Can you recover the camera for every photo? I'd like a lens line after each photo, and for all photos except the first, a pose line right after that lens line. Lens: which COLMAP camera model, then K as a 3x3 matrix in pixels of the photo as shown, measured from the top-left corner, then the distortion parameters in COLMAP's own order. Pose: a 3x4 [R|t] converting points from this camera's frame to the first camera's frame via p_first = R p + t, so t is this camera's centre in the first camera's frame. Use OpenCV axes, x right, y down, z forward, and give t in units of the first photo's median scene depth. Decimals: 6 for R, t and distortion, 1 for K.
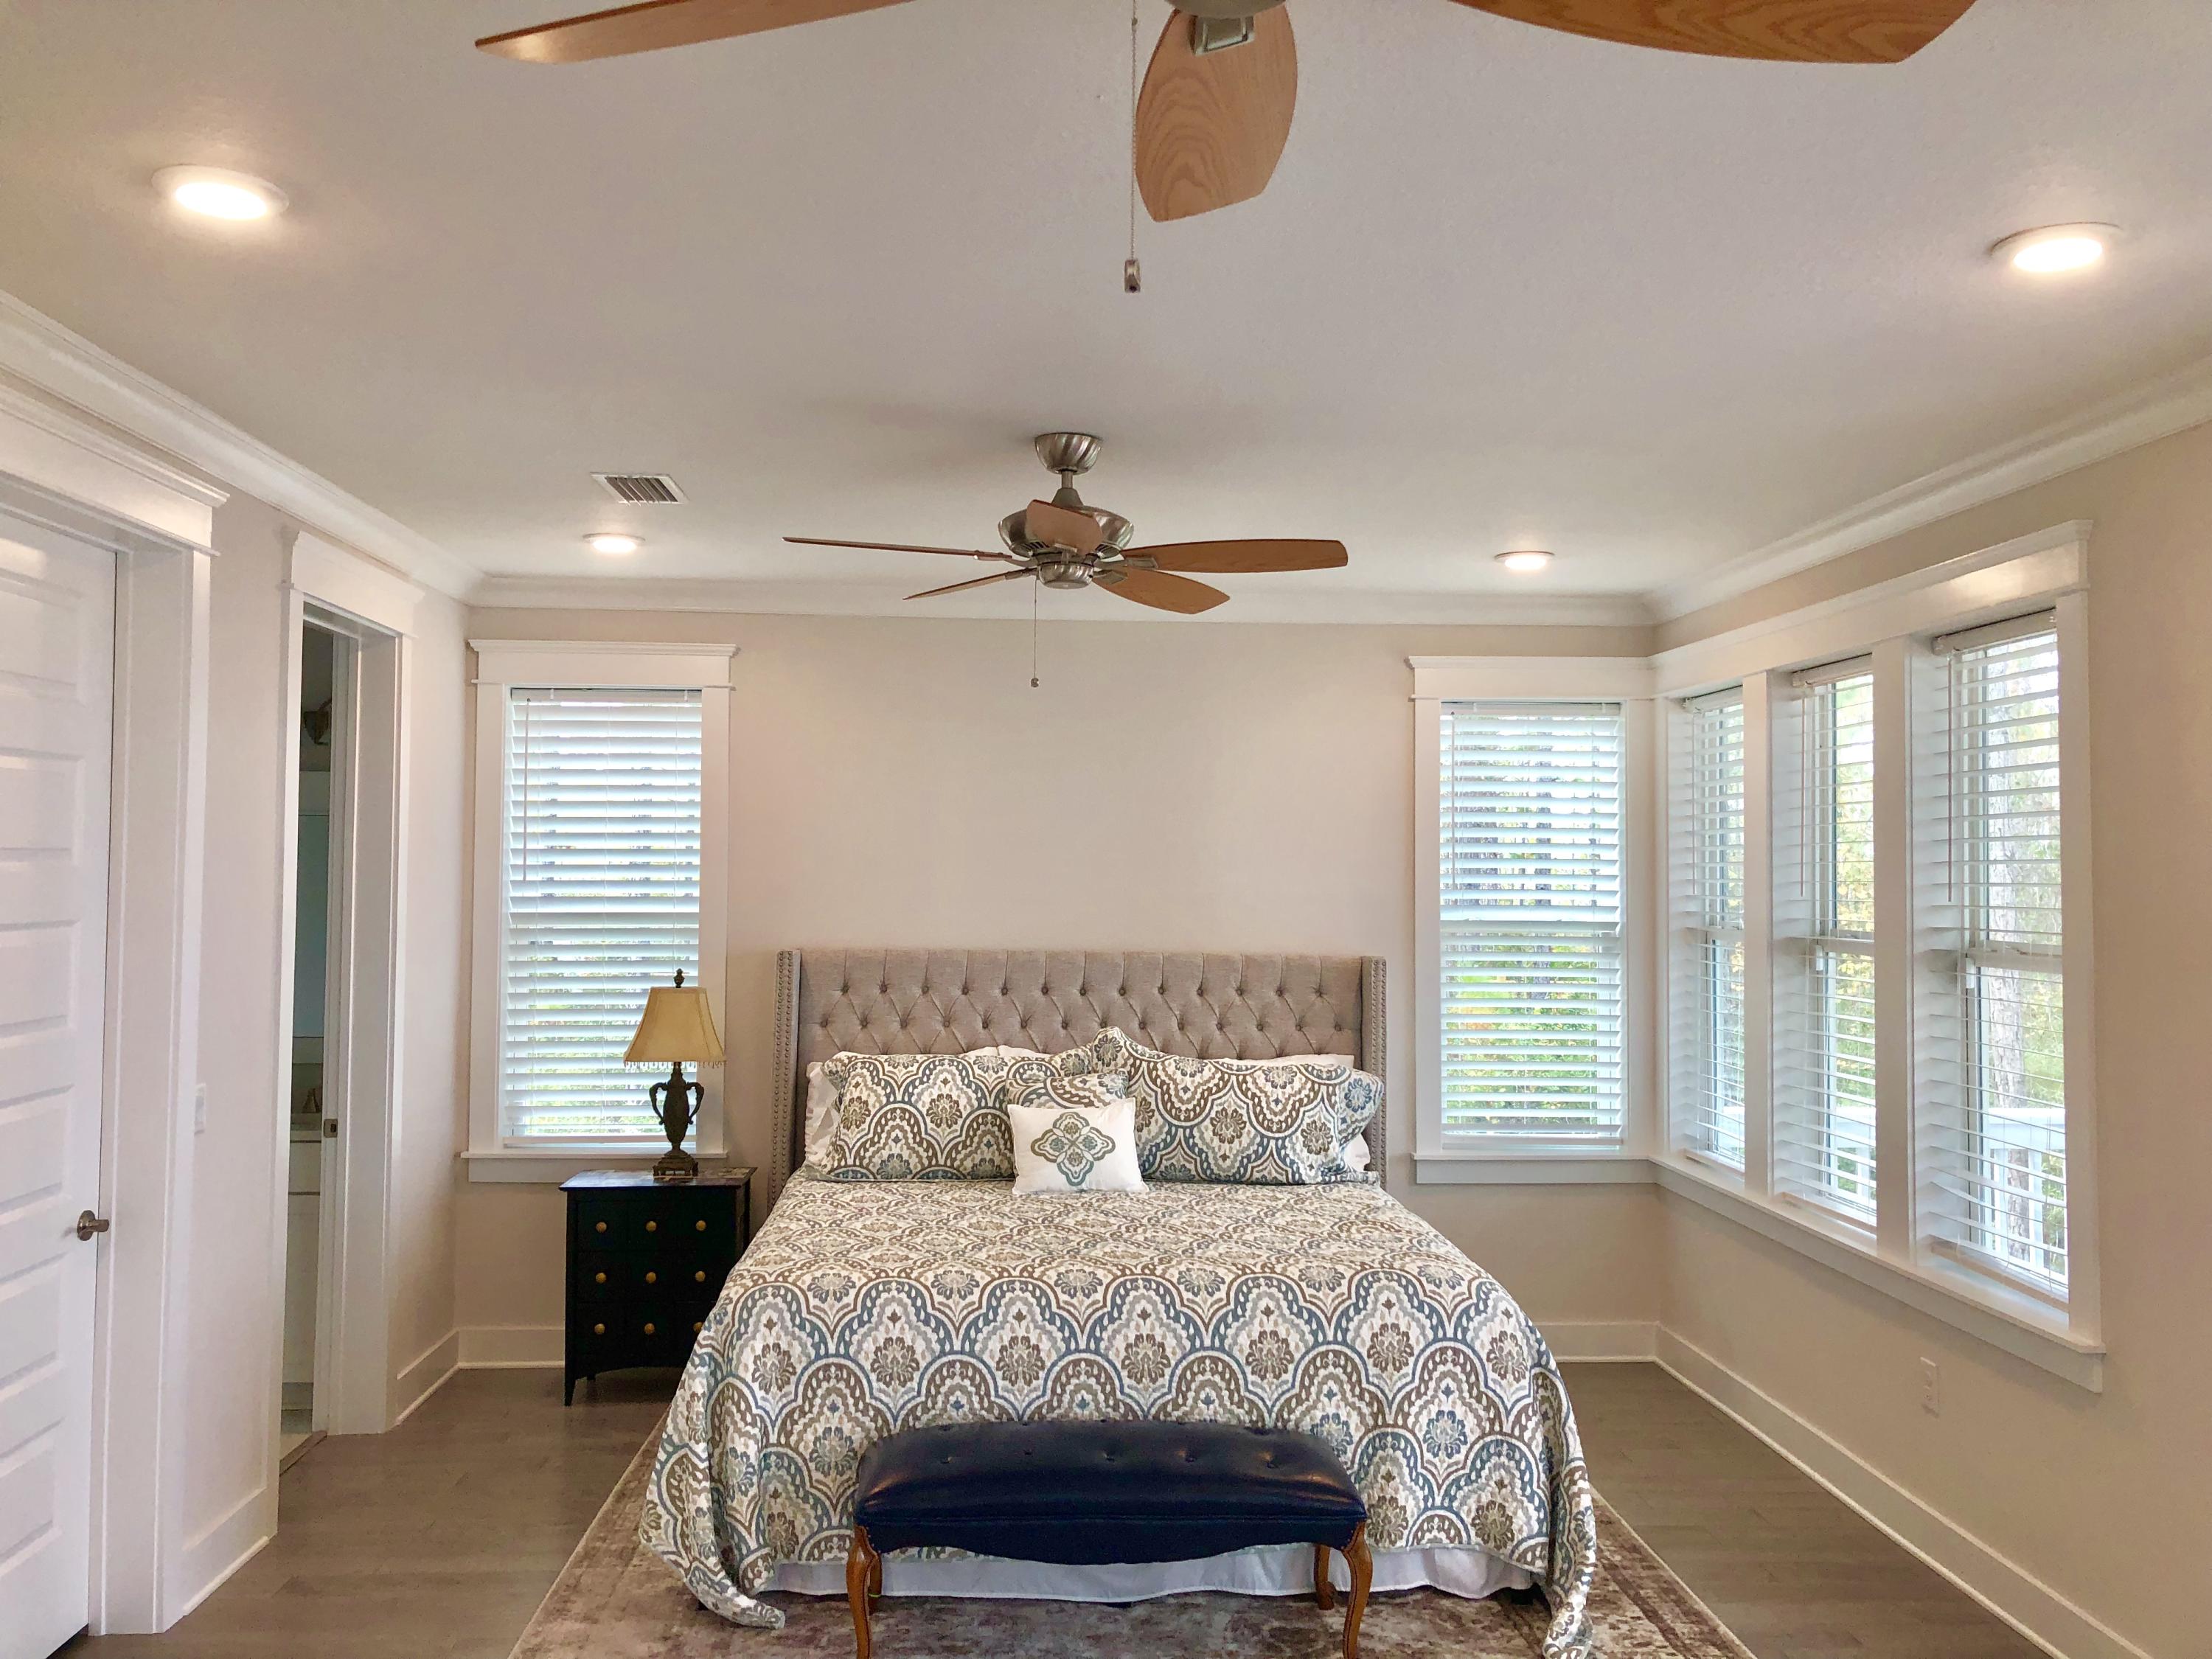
lens RADIAL K [[1794.2, 0, 1104.3], [0, 1794.2, 823.8], [0, 0, 1]] dist [-0.002228, 0.003293]
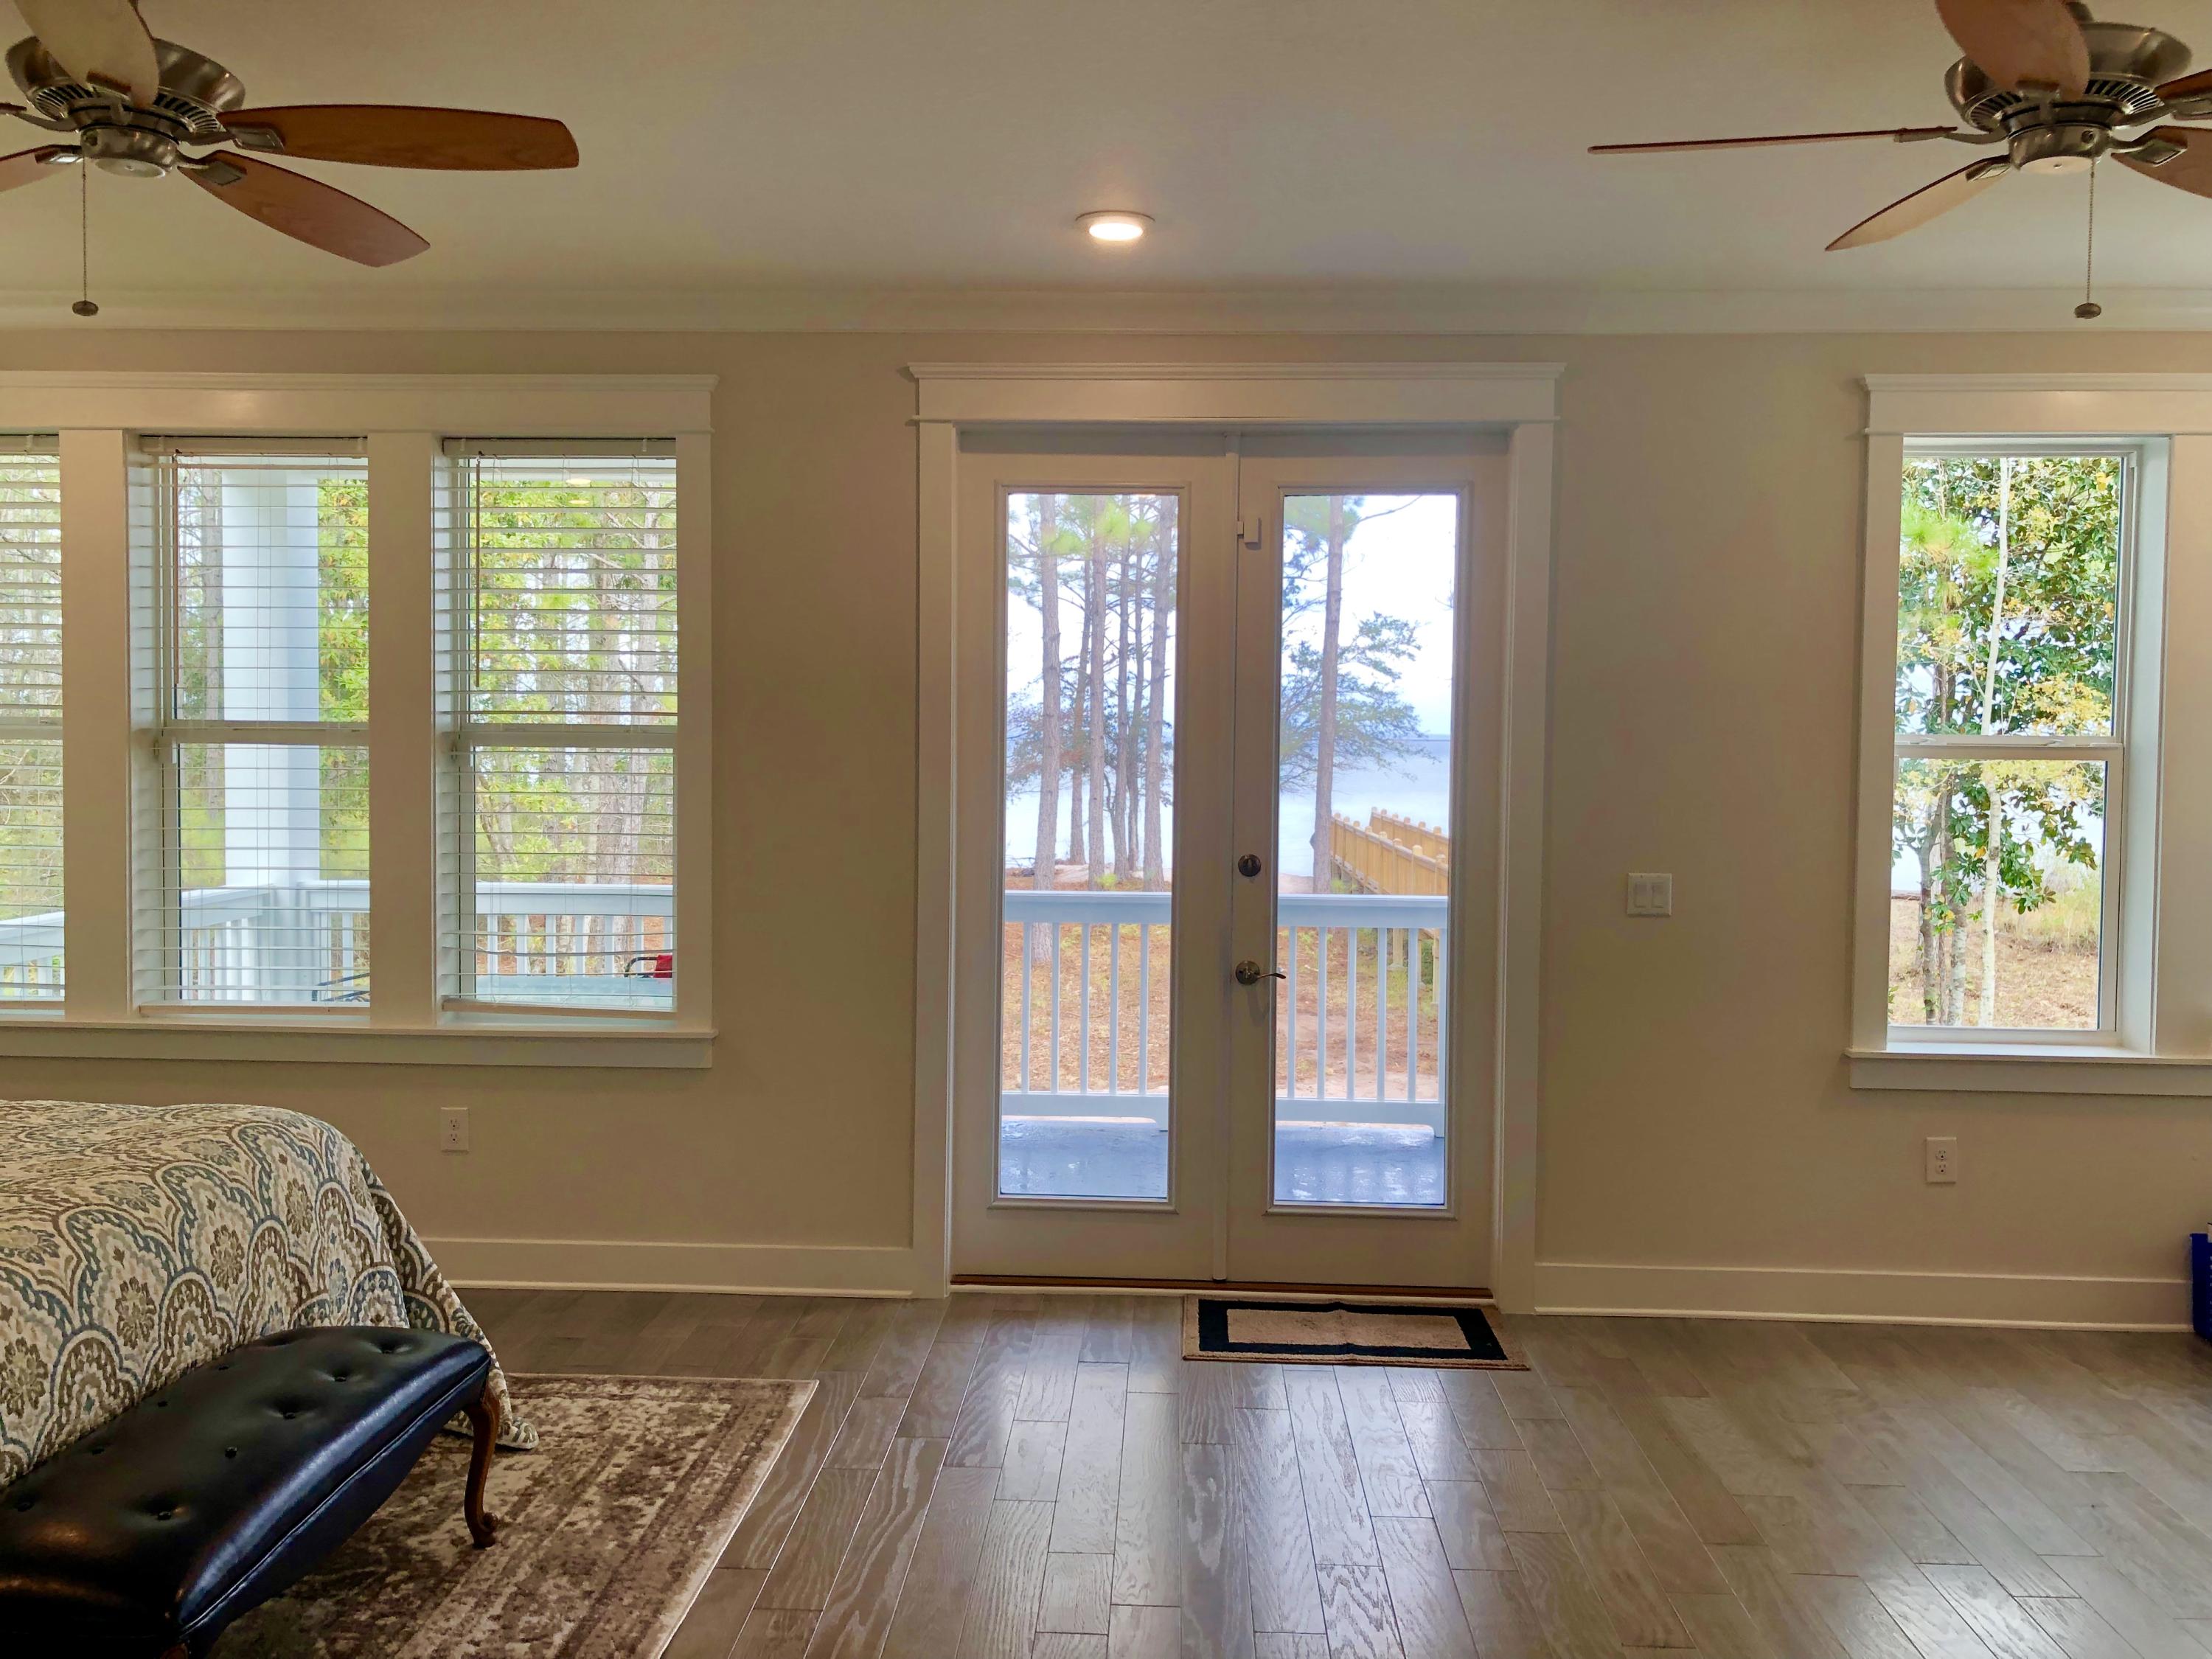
lens RADIAL K [[1794.2, 0, 1104.3], [0, 1794.2, 823.8], [0, 0, 1]] dist [-0.002228, 0.003293]
pose [[0.105914, -0.062965, 0.992380, -0.530529], [-0.032759, 0.997231, 0.066769, 0.039000], [-0.993836, -0.039581, 0.103558, 0.468296]]
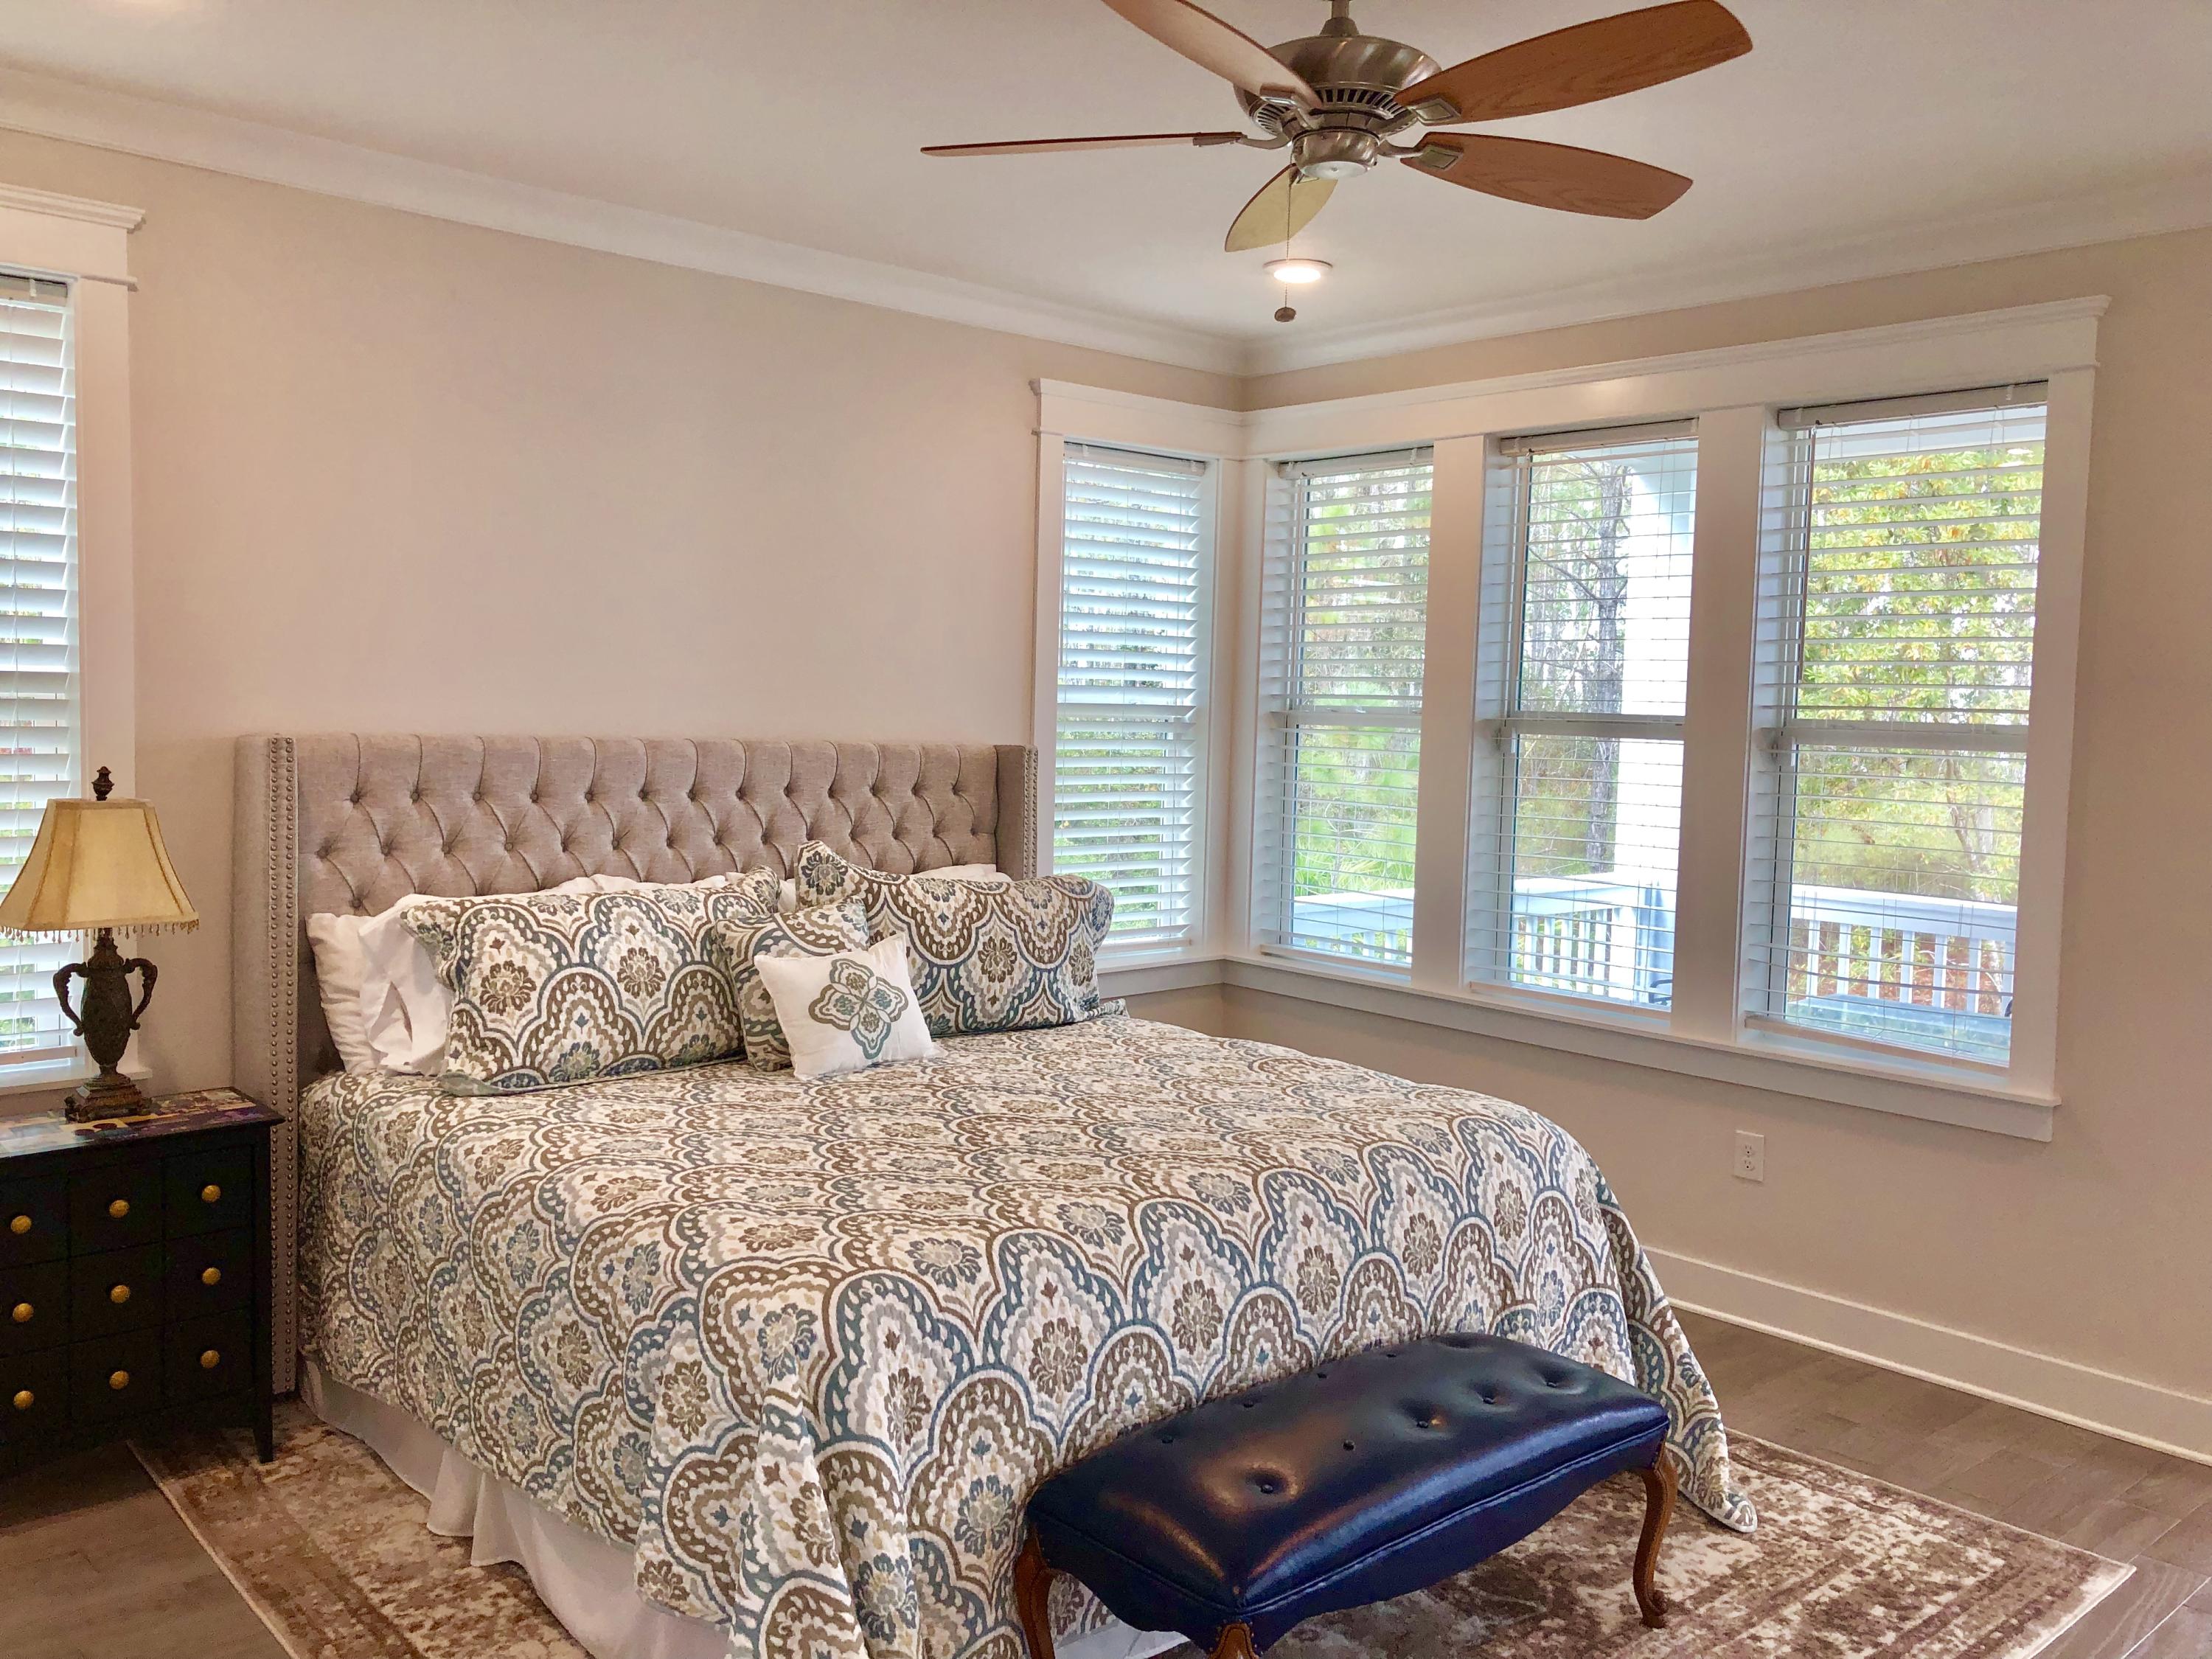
lens RADIAL K [[1792.4, 0, 1070.7], [0, 1792.4, 803.7], [0, 0, 1]] dist [0.004577, -0.013527]
pose [[0.793959, -0.027538, 0.607347, -0.421502], [-0.031481, 0.995771, 0.086303, 0.037033], [-0.607156, -0.087641, 0.789735, 0.420948]]
